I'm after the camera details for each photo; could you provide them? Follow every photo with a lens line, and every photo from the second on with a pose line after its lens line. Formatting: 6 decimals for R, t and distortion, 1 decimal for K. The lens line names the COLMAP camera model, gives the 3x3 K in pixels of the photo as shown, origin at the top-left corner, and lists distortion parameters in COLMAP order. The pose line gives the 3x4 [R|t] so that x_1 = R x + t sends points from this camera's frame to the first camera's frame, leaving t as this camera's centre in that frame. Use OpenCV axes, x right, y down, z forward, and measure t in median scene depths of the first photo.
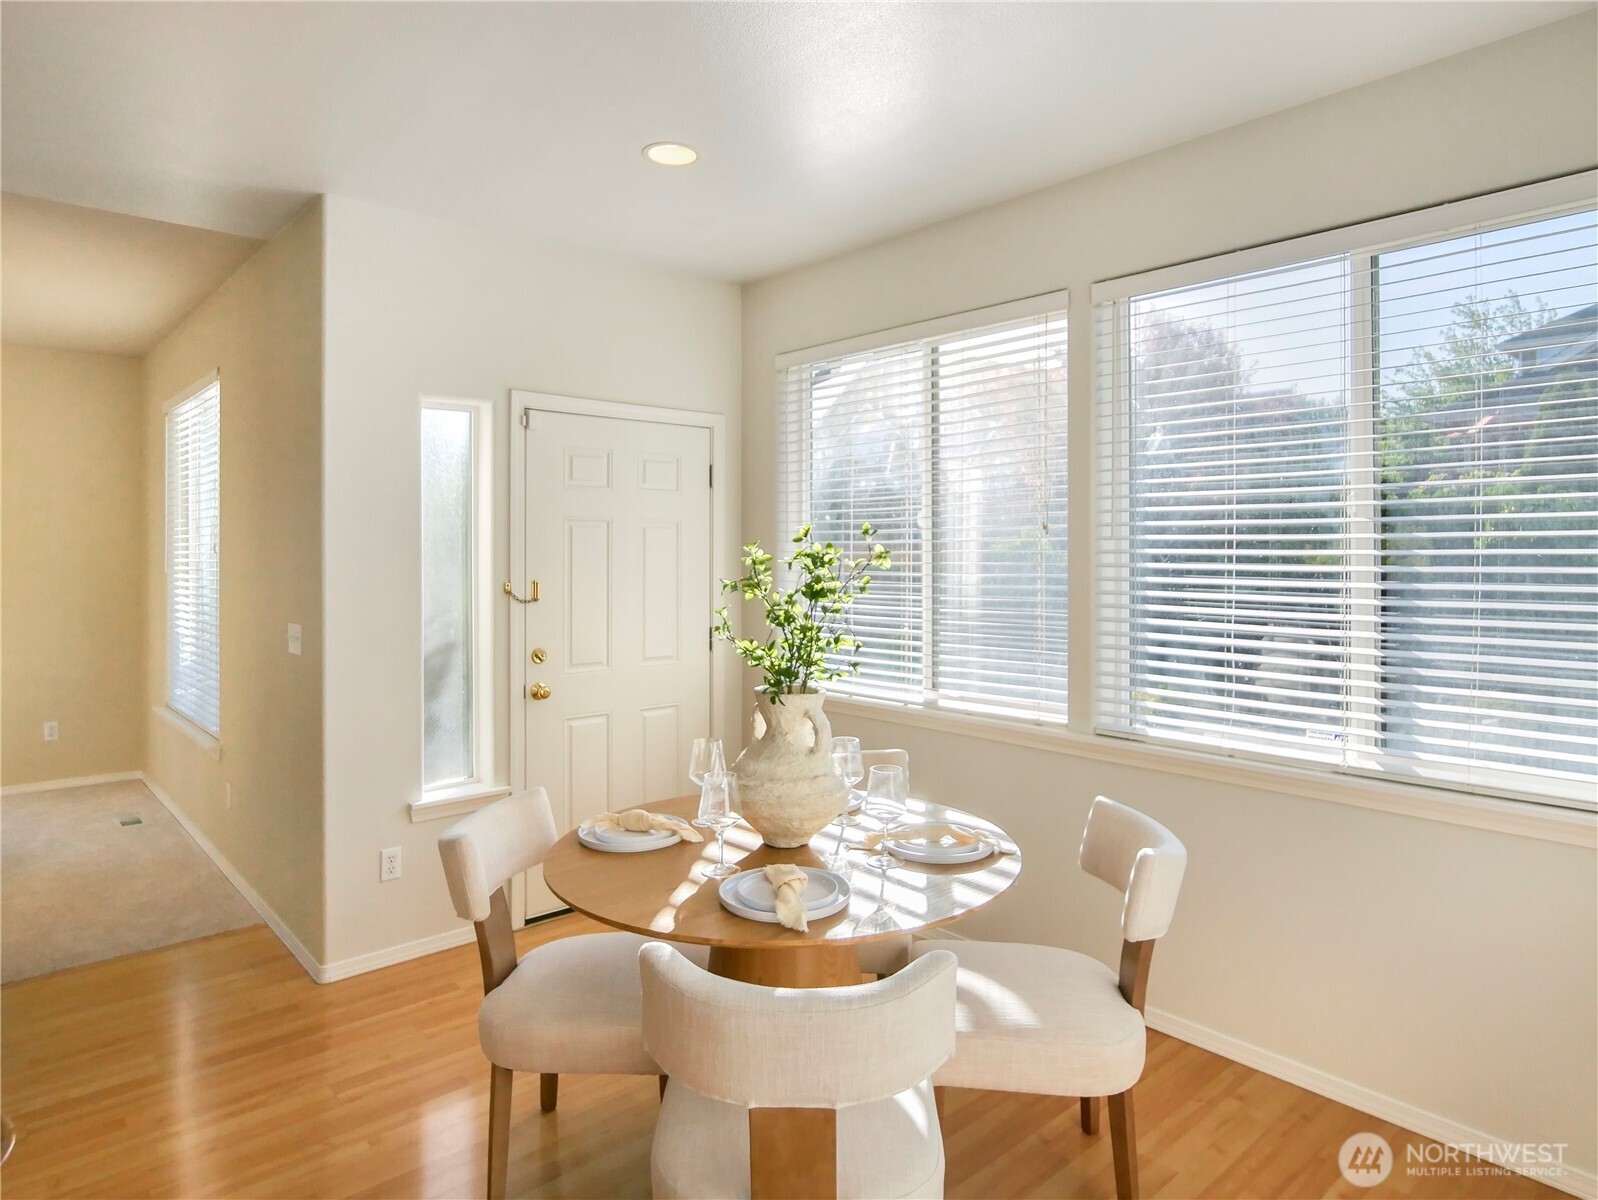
lens RADIAL K [[952.9, 0, 799.0], [0, 952.9, 600.0], [0, 0, 1]] dist [0.002763, 0.000112]
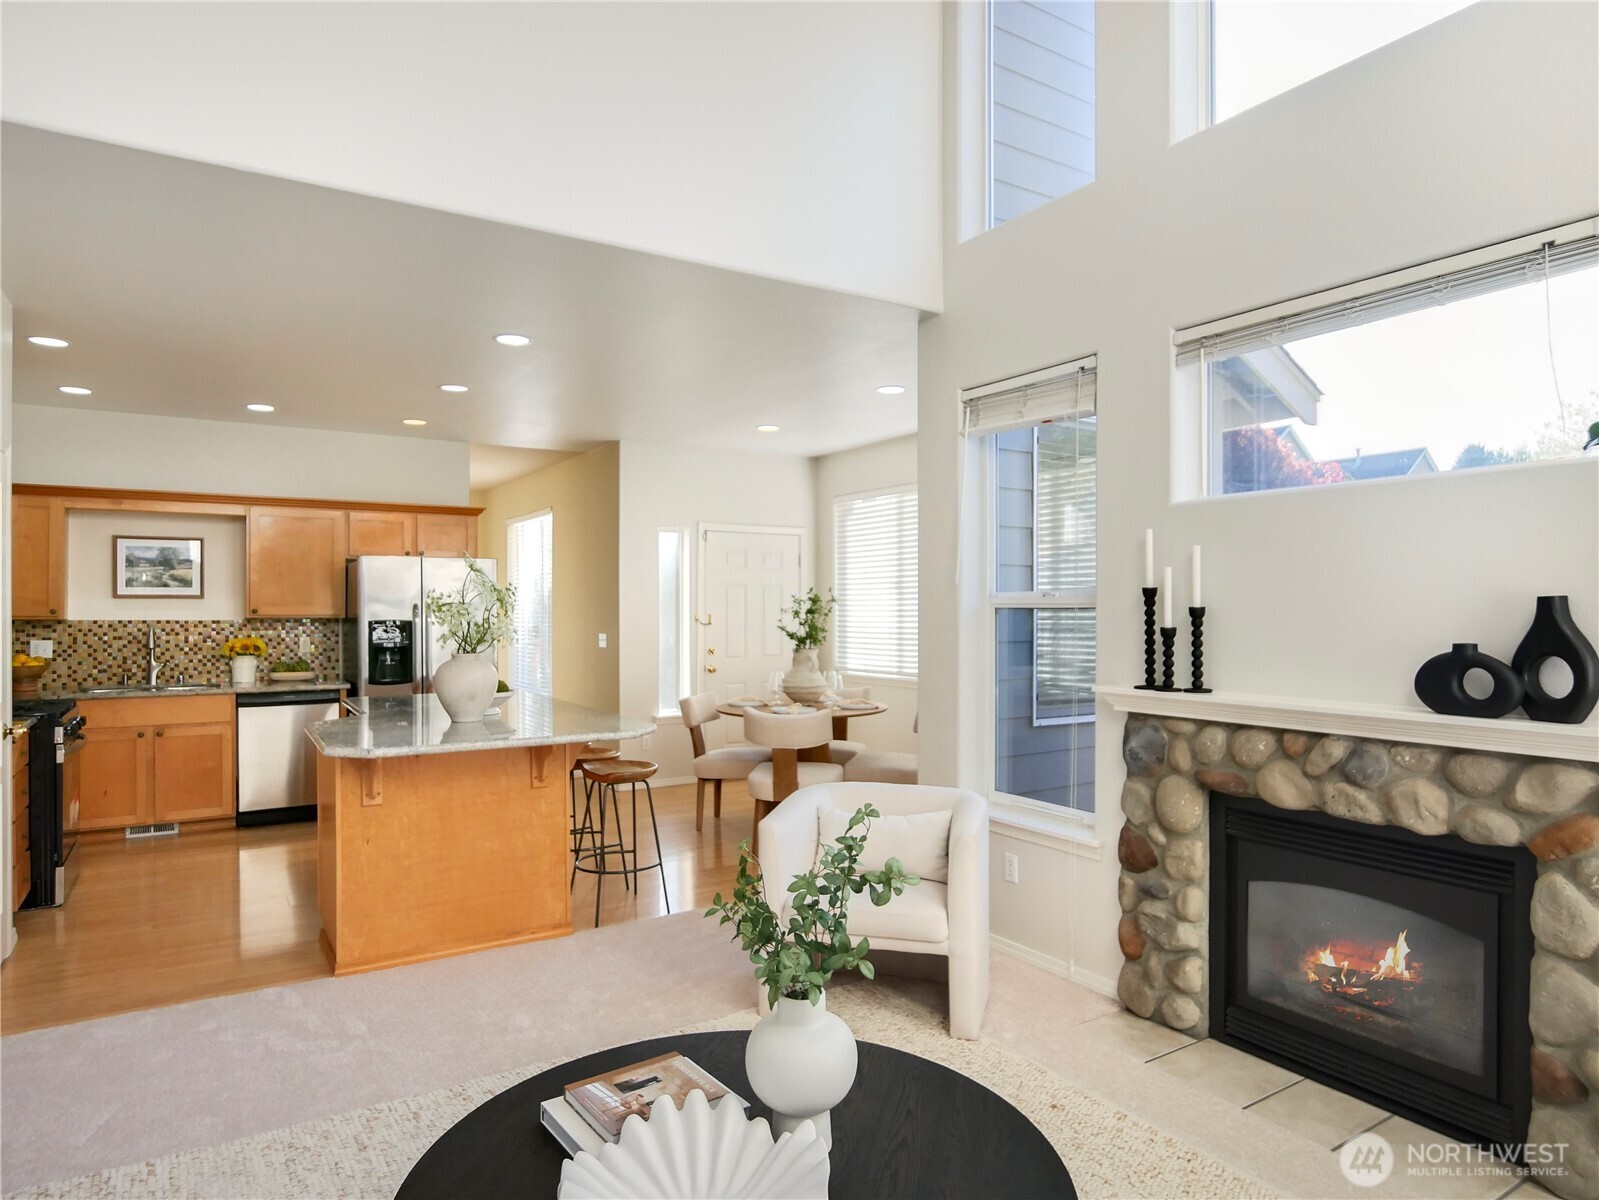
lens RADIAL K [[967.2, 0, 796.6], [0, 967.2, 608.4], [0, 0, 1]] dist [-0.009233, -0.001703]
pose [[0.984711, -0.013494, -0.173670, 0.280235], [0.007370, 0.999330, -0.035858, 0.048450], [0.174038, 0.034030, 0.984151, -1.060576]]
